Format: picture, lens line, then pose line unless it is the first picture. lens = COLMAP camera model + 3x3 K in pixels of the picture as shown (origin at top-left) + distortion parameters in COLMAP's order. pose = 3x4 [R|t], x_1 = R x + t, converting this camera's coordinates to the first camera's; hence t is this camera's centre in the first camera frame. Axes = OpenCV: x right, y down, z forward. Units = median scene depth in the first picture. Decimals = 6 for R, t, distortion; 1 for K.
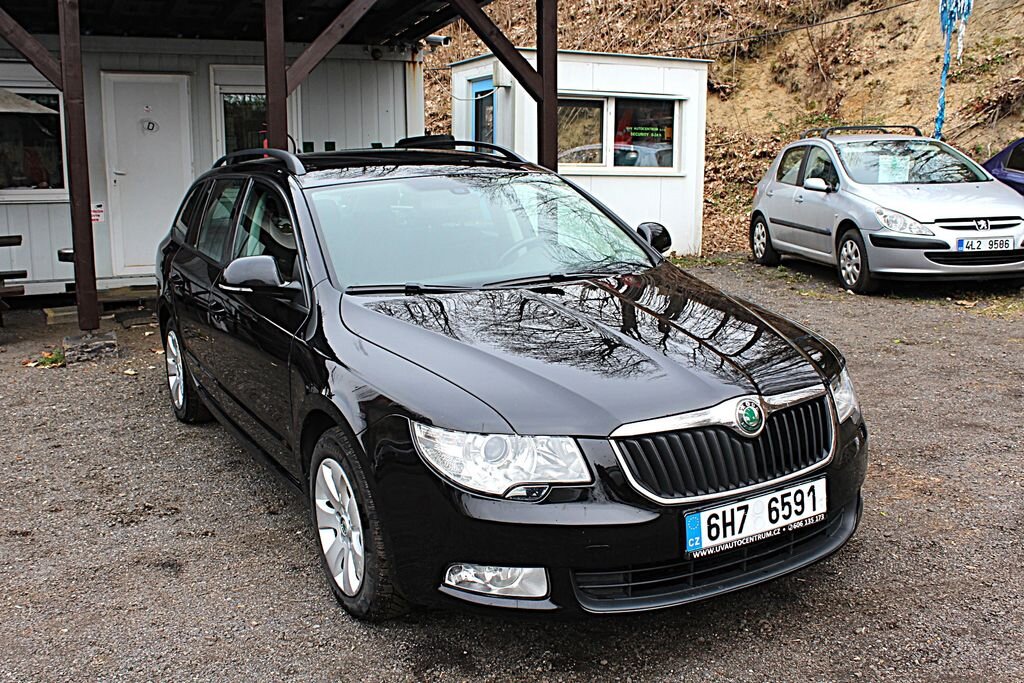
lens RADIAL K [[1006.1, 0, 512.0], [0, 1006.1, 341.5], [0, 0, 1]] dist [-0.137255, 0.151946]
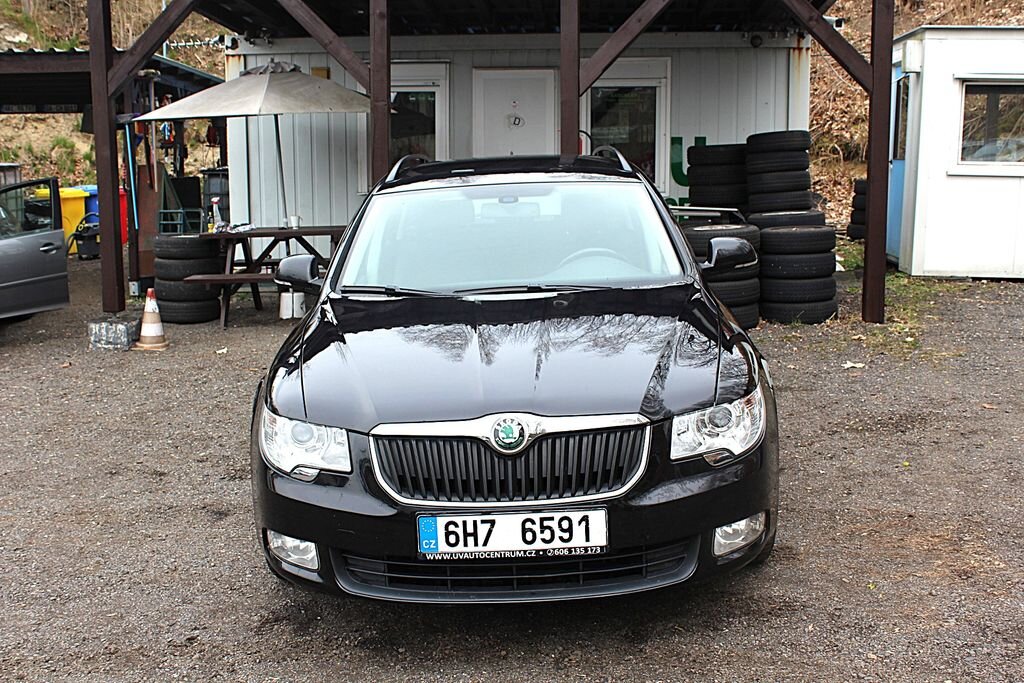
lens RADIAL K [[1126.0, 0, 512.0], [0, 1126.0, 341.5], [0, 0, 1]] dist [-0.093039, 0.017221]
pose [[0.868066, 0.080210, -0.489927, 0.765489], [-0.084266, 0.996348, 0.013817, -0.032385], [0.489246, 0.029290, 0.871654, 0.007932]]
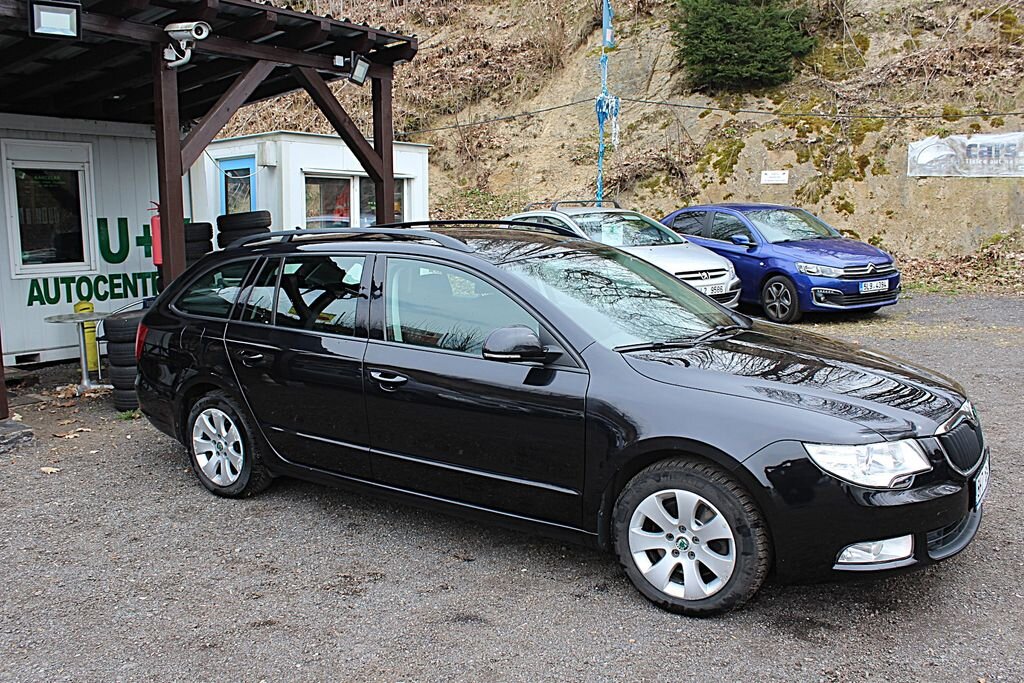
lens RADIAL K [[893.9, 0, 512.0], [0, 893.9, 341.5], [0, 0, 1]] dist [-0.163038, 0.157378]
pose [[0.891266, -0.064059, 0.448933, -0.924394], [0.086688, 0.995783, -0.030012, -0.050028], [-0.445118, 0.065666, 0.893061, 0.141467]]
